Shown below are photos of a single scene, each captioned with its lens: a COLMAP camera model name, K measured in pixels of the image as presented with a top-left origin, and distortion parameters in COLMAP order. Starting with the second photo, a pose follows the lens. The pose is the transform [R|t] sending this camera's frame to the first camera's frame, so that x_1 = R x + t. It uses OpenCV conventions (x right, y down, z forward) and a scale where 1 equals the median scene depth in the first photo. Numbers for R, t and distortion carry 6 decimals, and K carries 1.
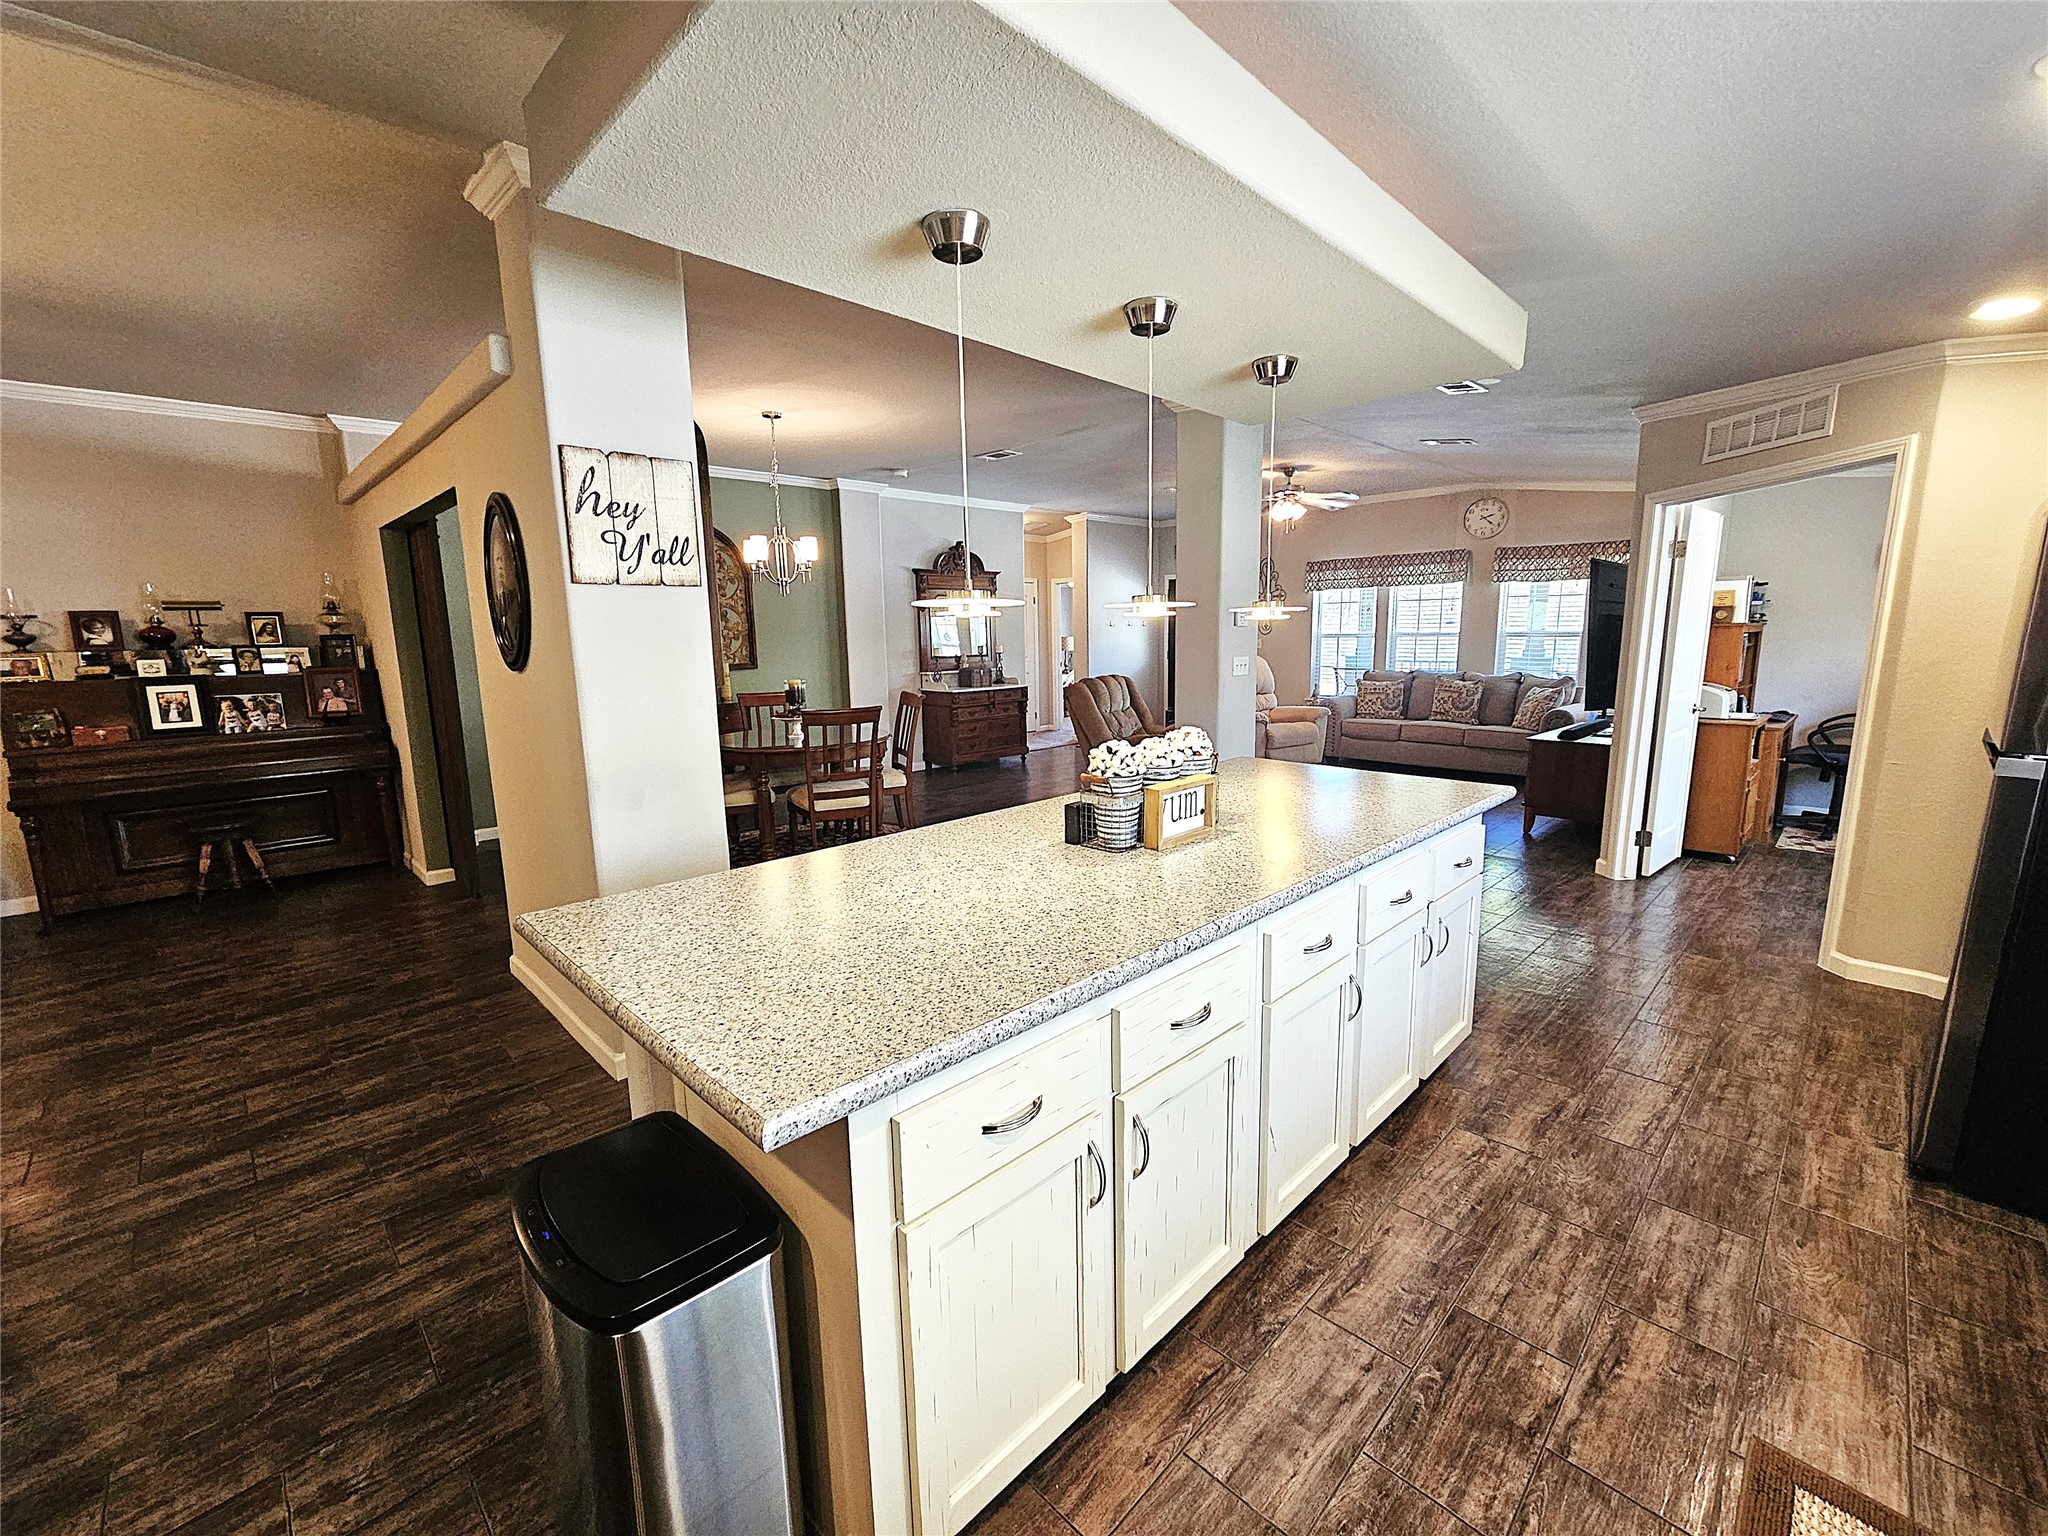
lens RADIAL K [[843.9, 0, 1027.5], [0, 843.9, 772.3], [0, 0, 1]] dist [0.001602, -0.000258]
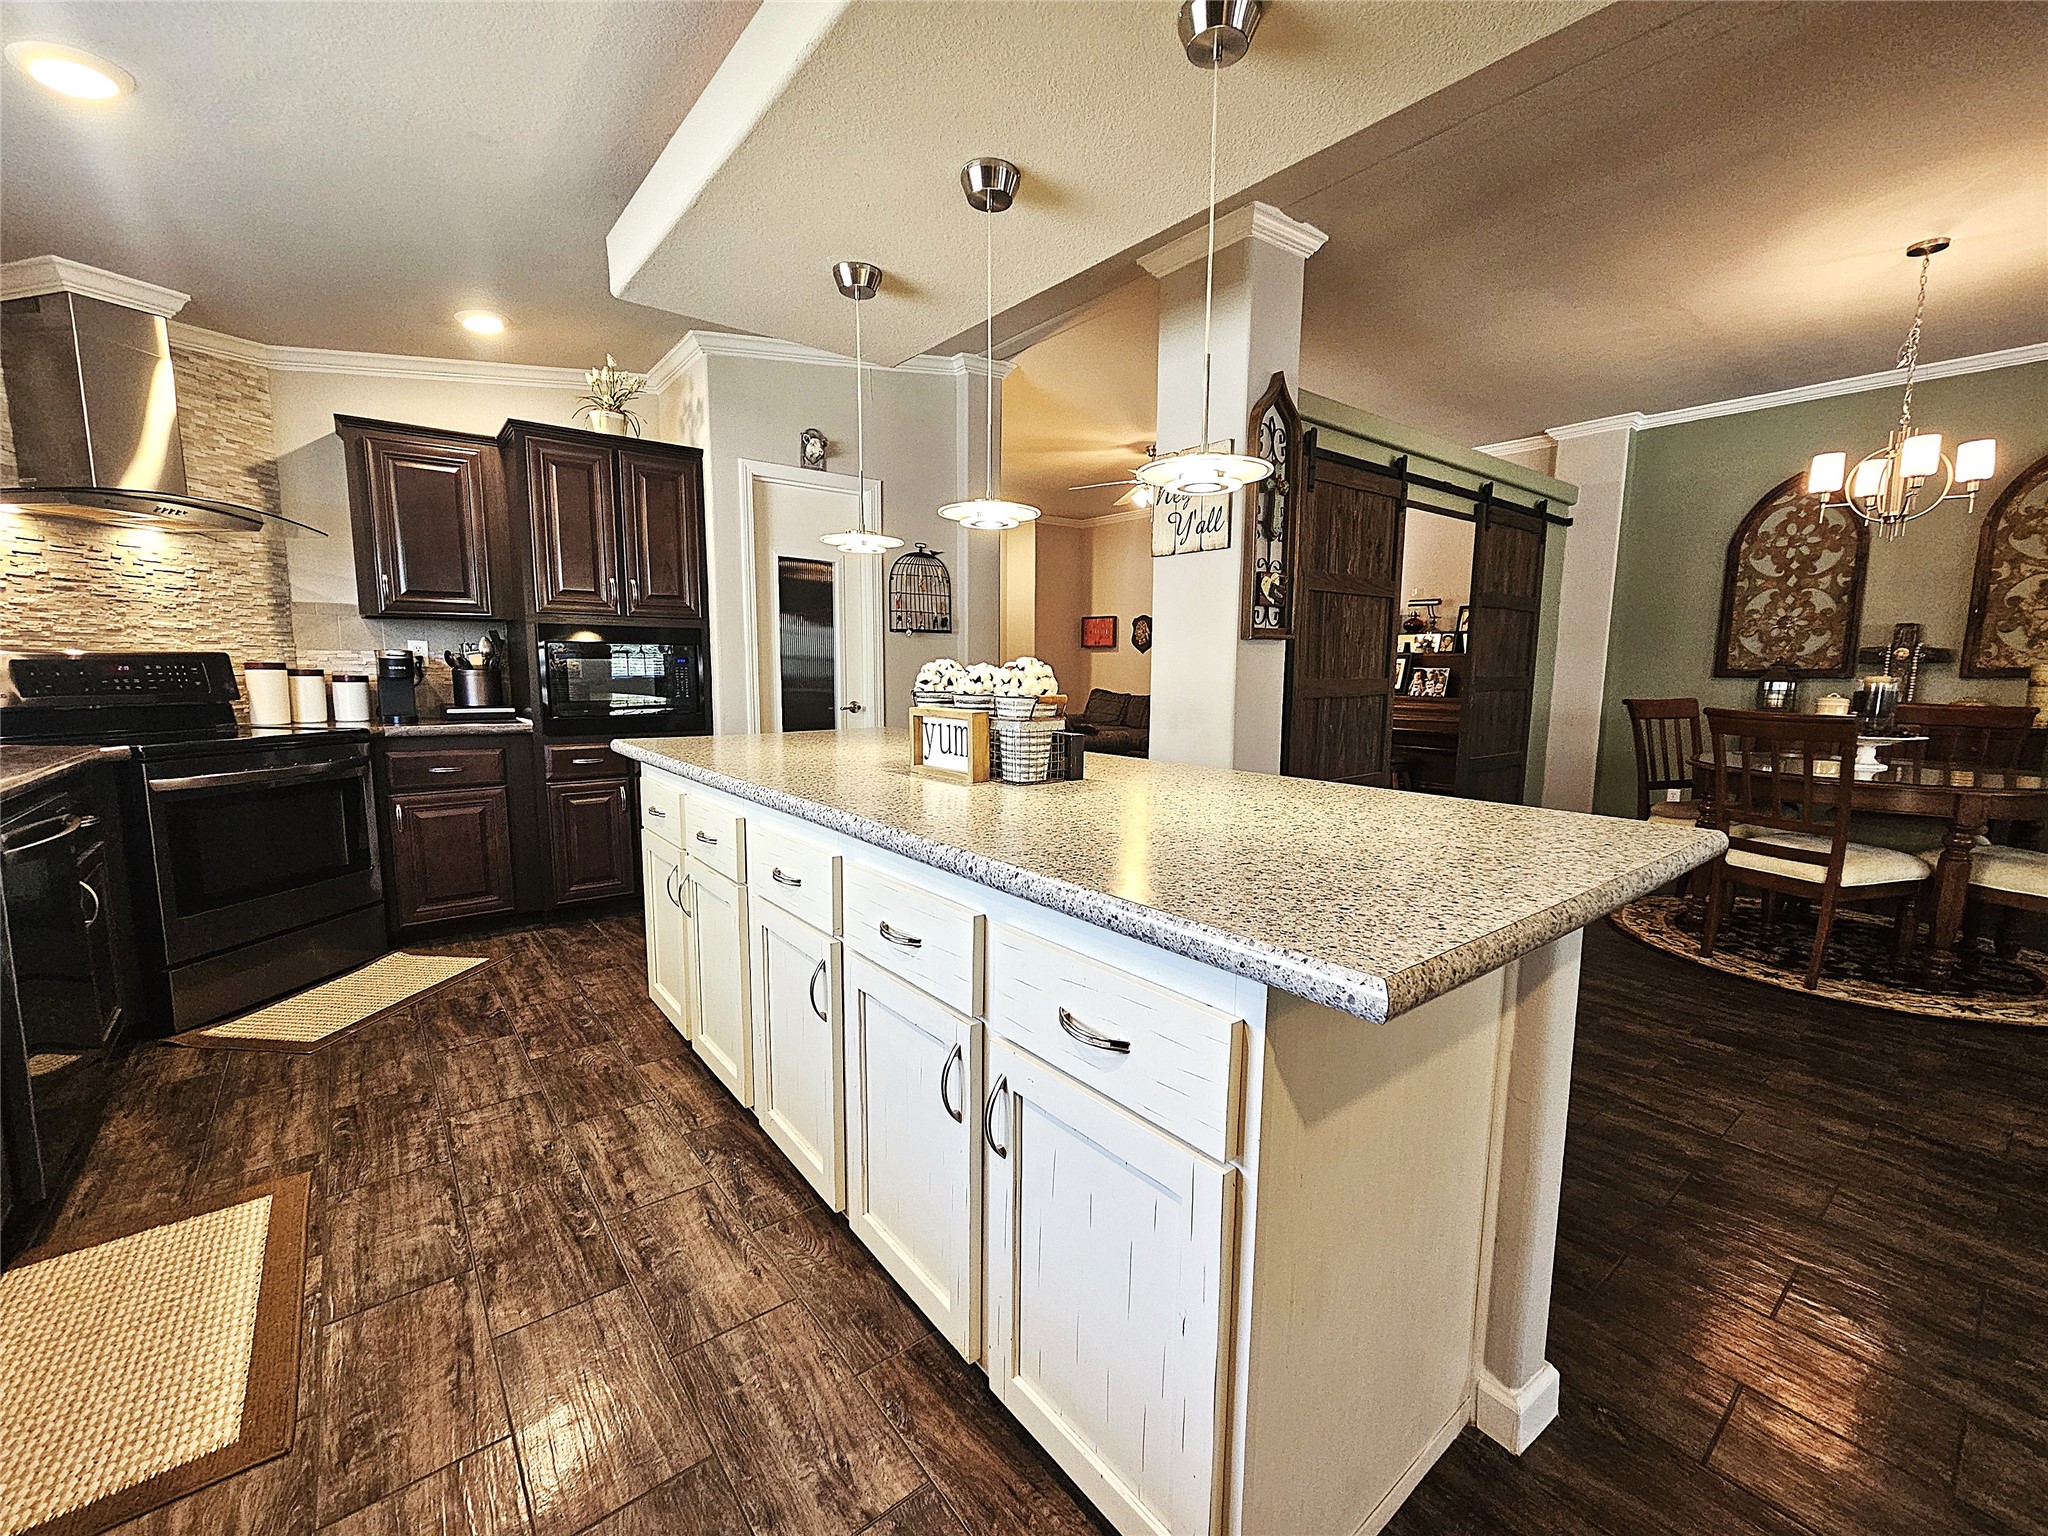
lens RADIAL K [[843.9, 0, 1024.7], [0, 843.9, 771.0], [0, 0, 1]] dist [0.001602, -0.000258]
pose [[-0.108022, 0.142323, -0.983908, 0.482962], [-0.172329, 0.972036, 0.159526, -0.037588], [0.979099, 0.186788, -0.080475, 0.530115]]
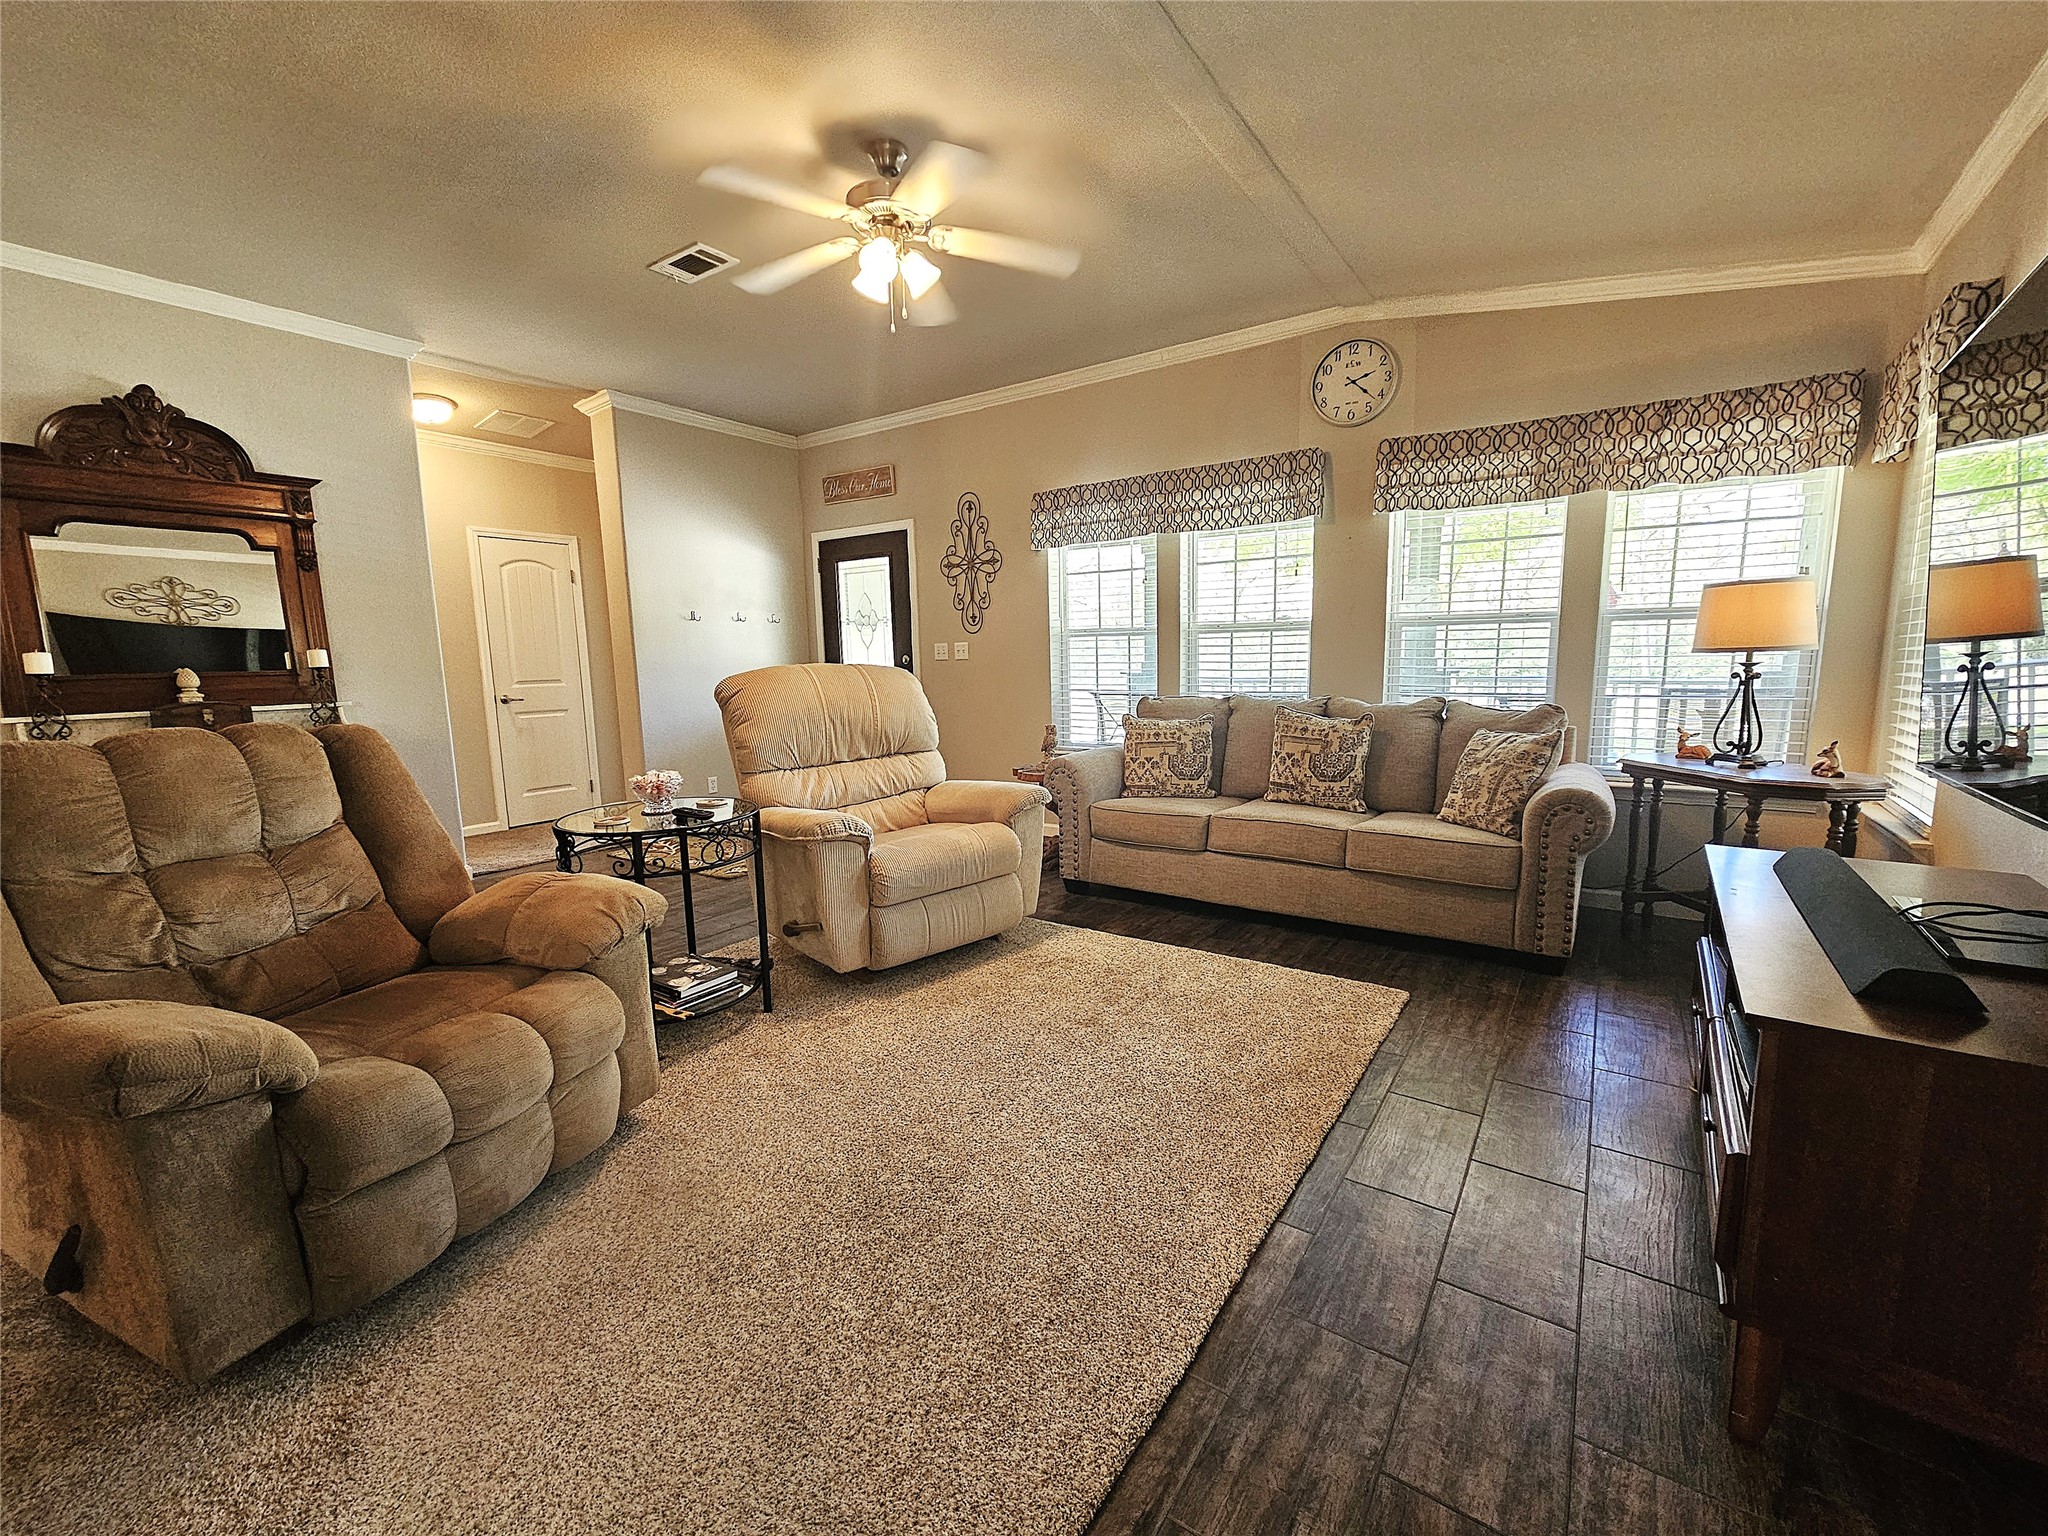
lens RADIAL K [[843.9, 0, 1035.1], [0, 843.9, 770.3], [0, 0, 1]] dist [0.001602, -0.000258]
pose [[0.980734, -0.027236, 0.193441, 0.473024], [0.034757, 0.998762, -0.035590, -0.121389], [-0.192232, 0.041628, 0.980466, 1.026438]]
